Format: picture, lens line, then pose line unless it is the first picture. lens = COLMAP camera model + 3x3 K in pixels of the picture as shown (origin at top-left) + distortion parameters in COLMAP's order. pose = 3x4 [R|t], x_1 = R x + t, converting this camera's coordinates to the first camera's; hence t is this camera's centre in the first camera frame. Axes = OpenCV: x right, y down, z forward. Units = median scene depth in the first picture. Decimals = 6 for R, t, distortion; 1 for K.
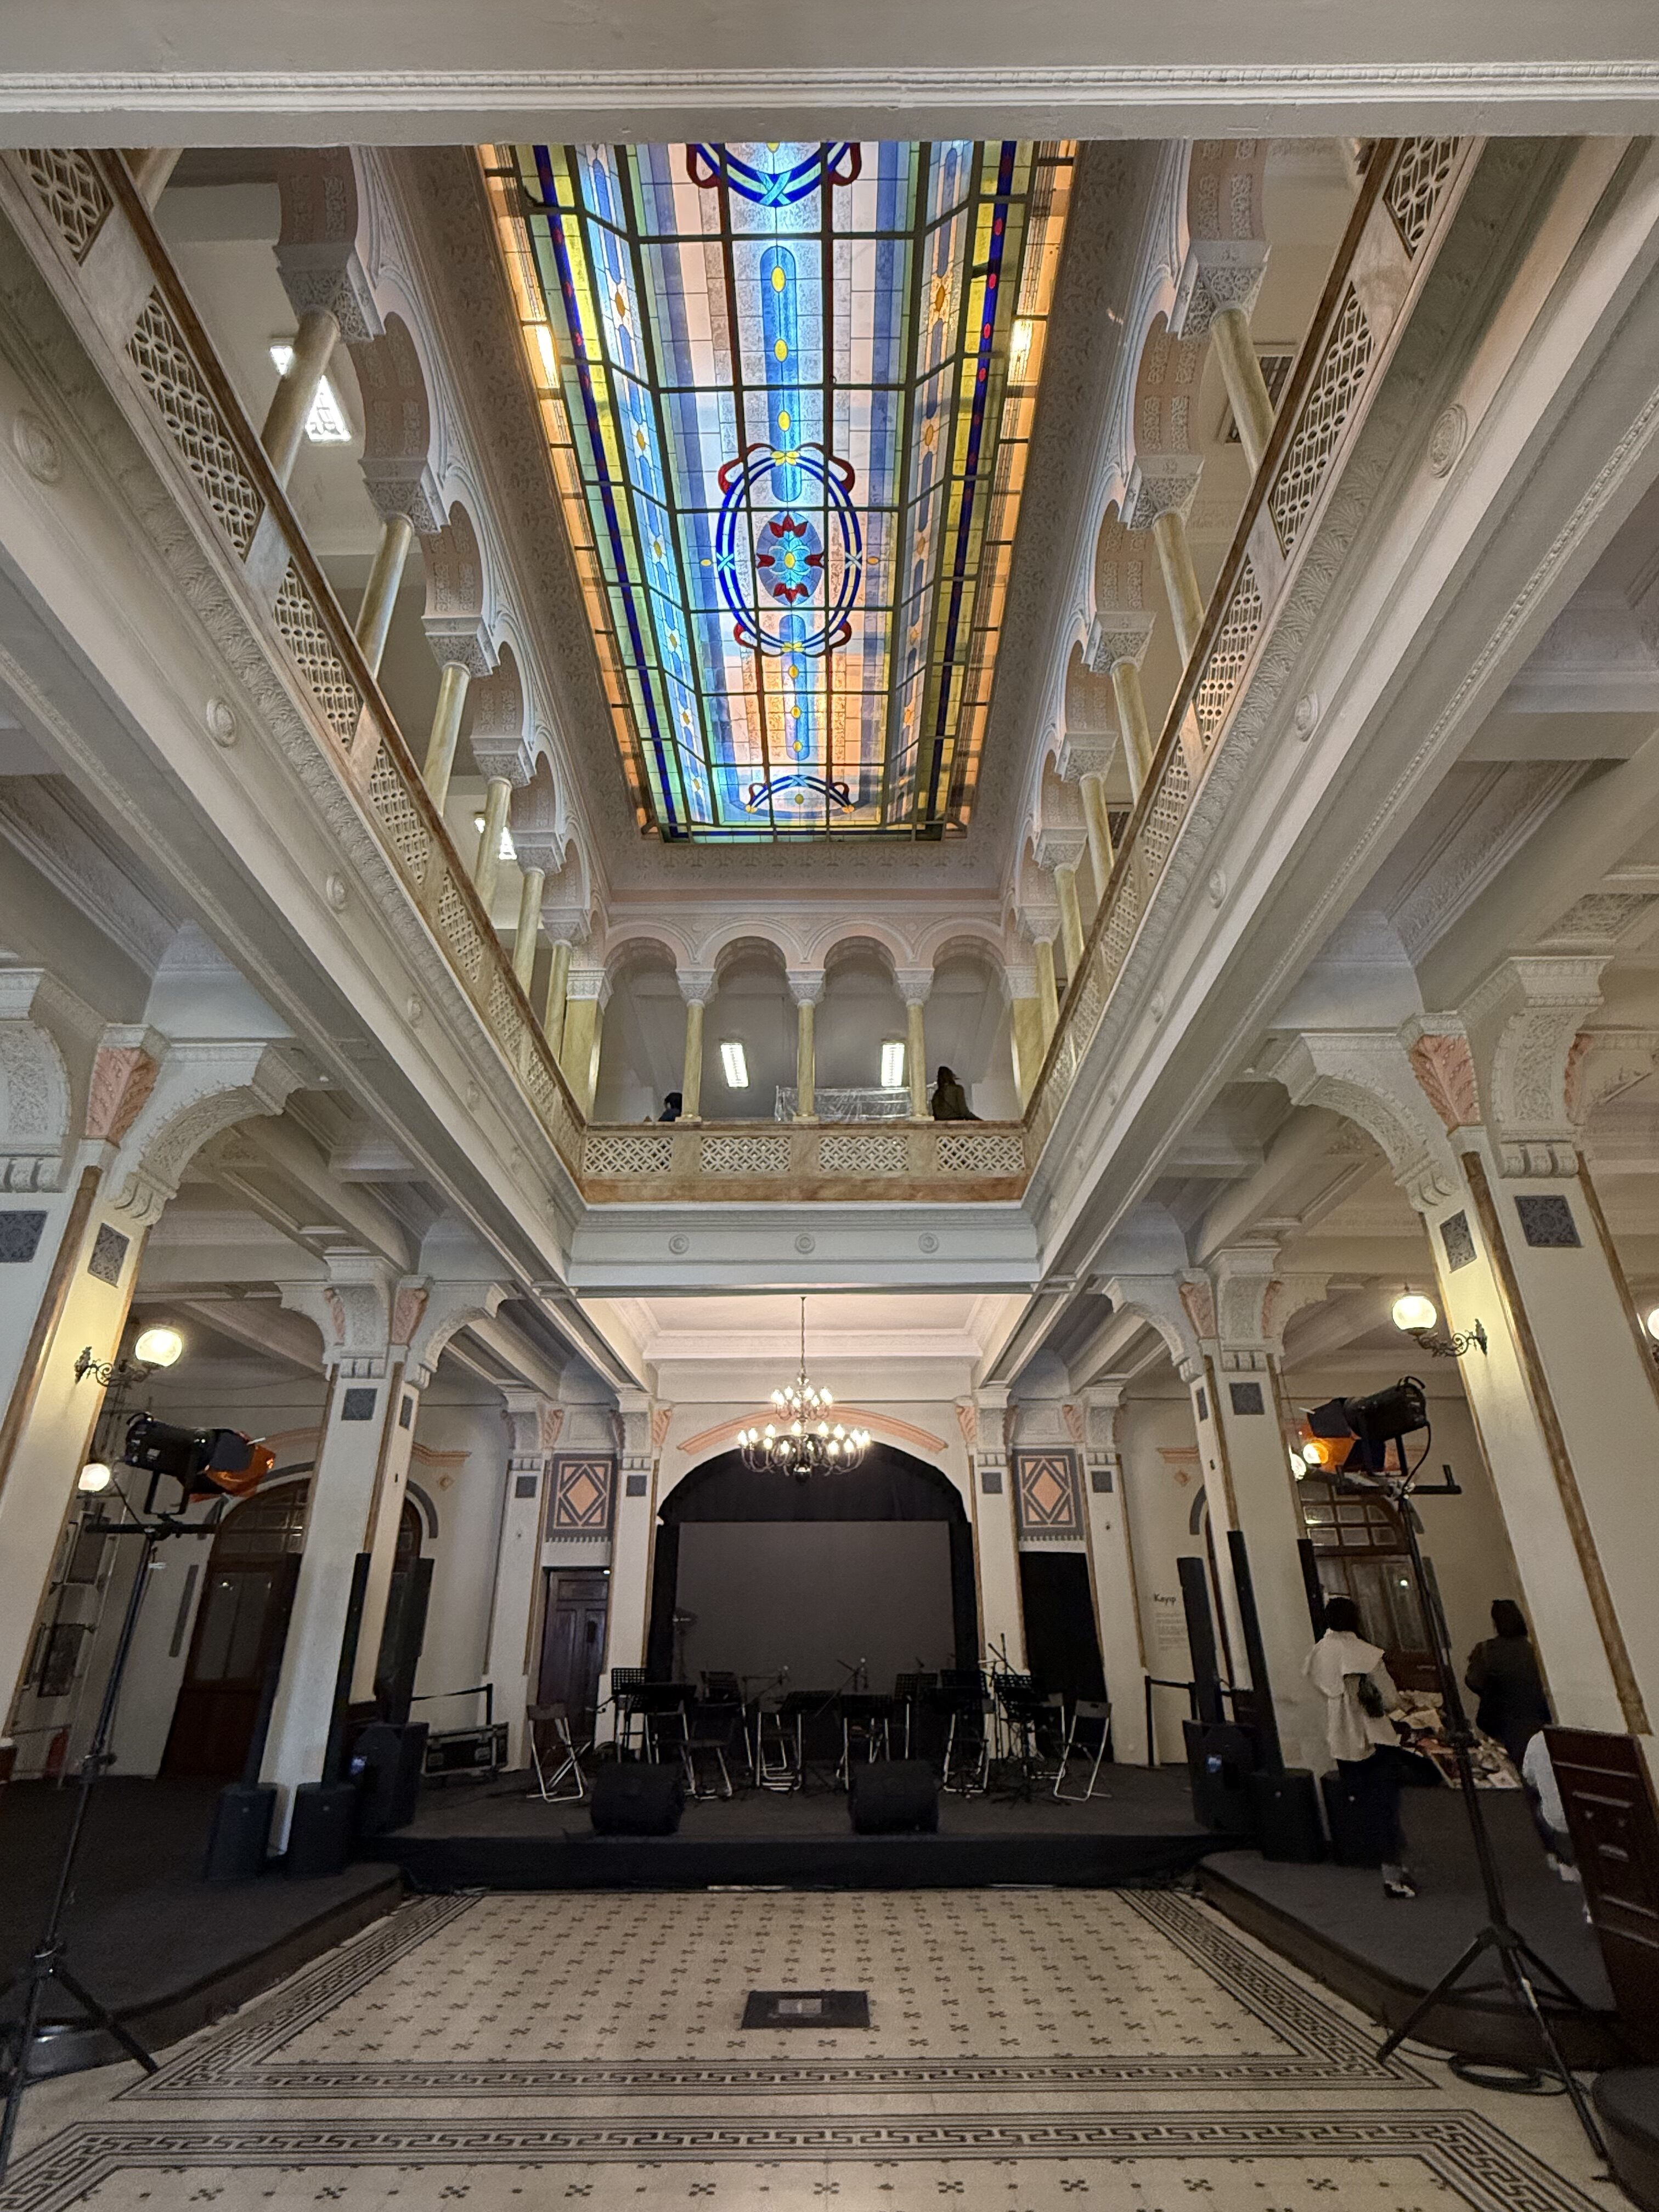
lens RADIAL K [[1086.8, 0, 829.5], [0, 1086.8, 1106.0], [0, 0, 1]] dist [0.000705, 0.000062]
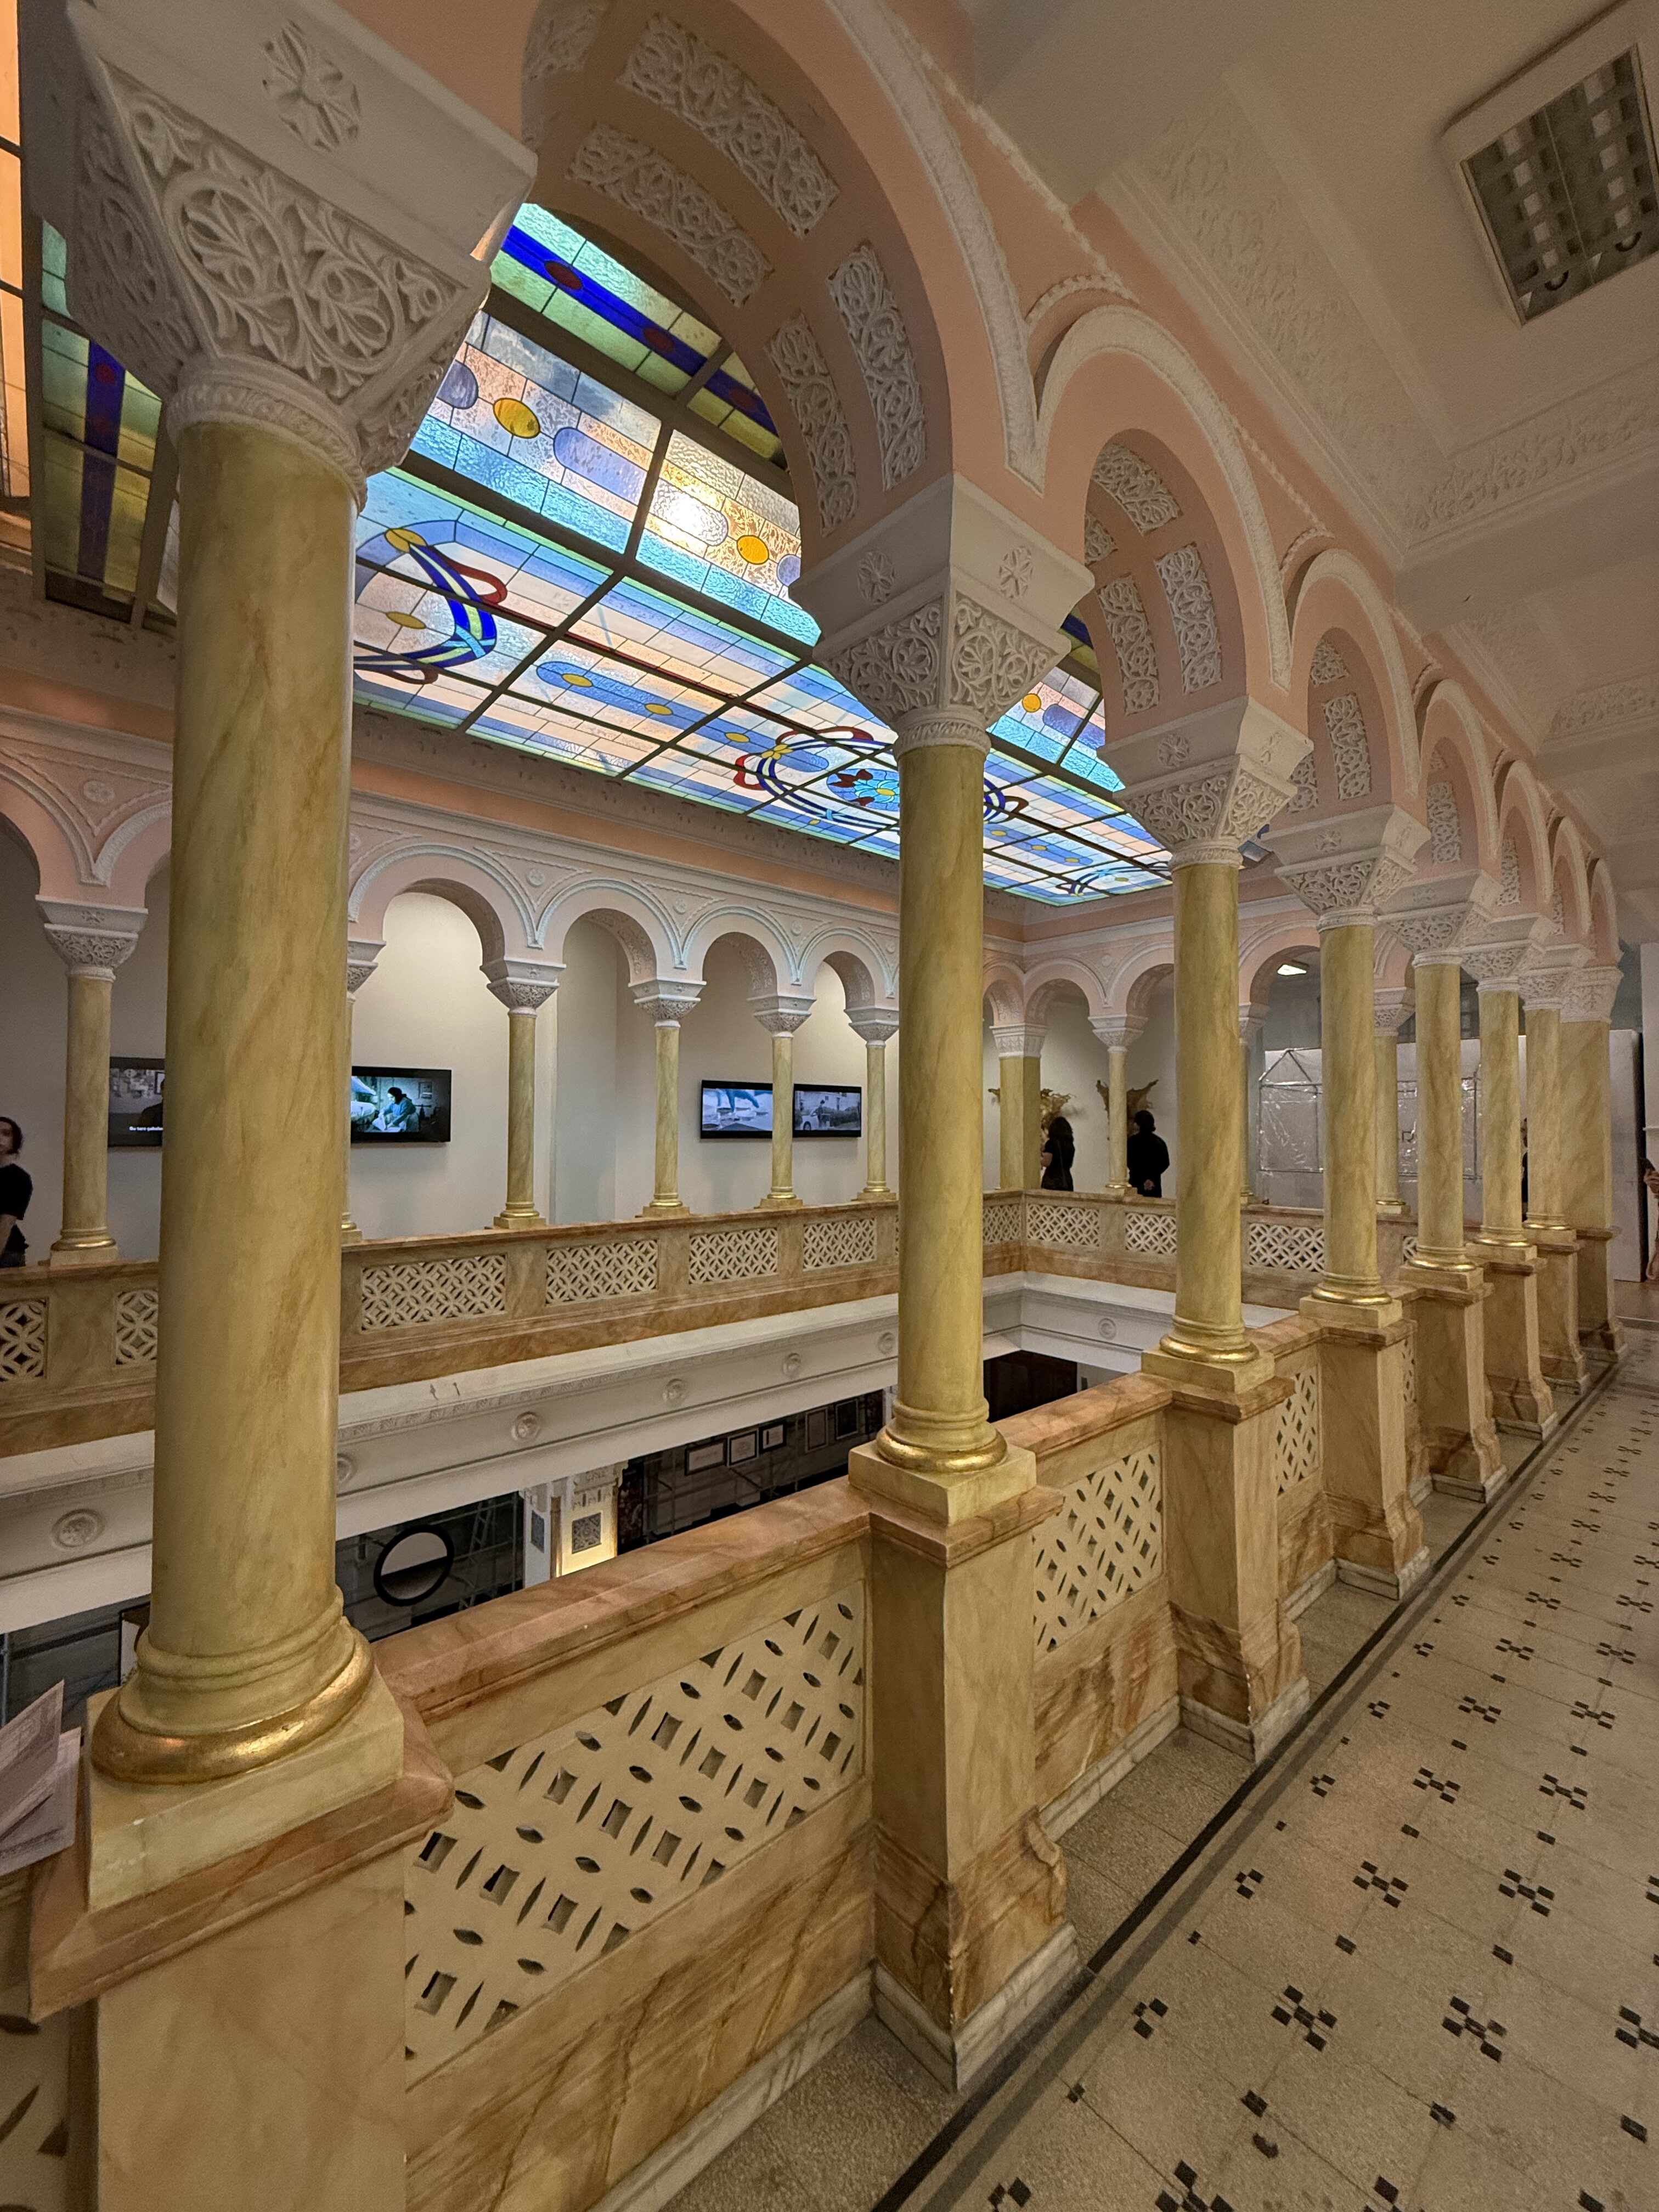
lens RADIAL K [[880.3, 0, 829.5], [0, 880.3, 1106.0], [0, 0, 1]] dist [0.000253, 0.000003]
pose [[0.669503, -0.004755, -0.742794, 0.296773], [0.318278, 0.905370, 0.281078, -0.370432], [0.671167, -0.424597, 0.607661, 0.384565]]
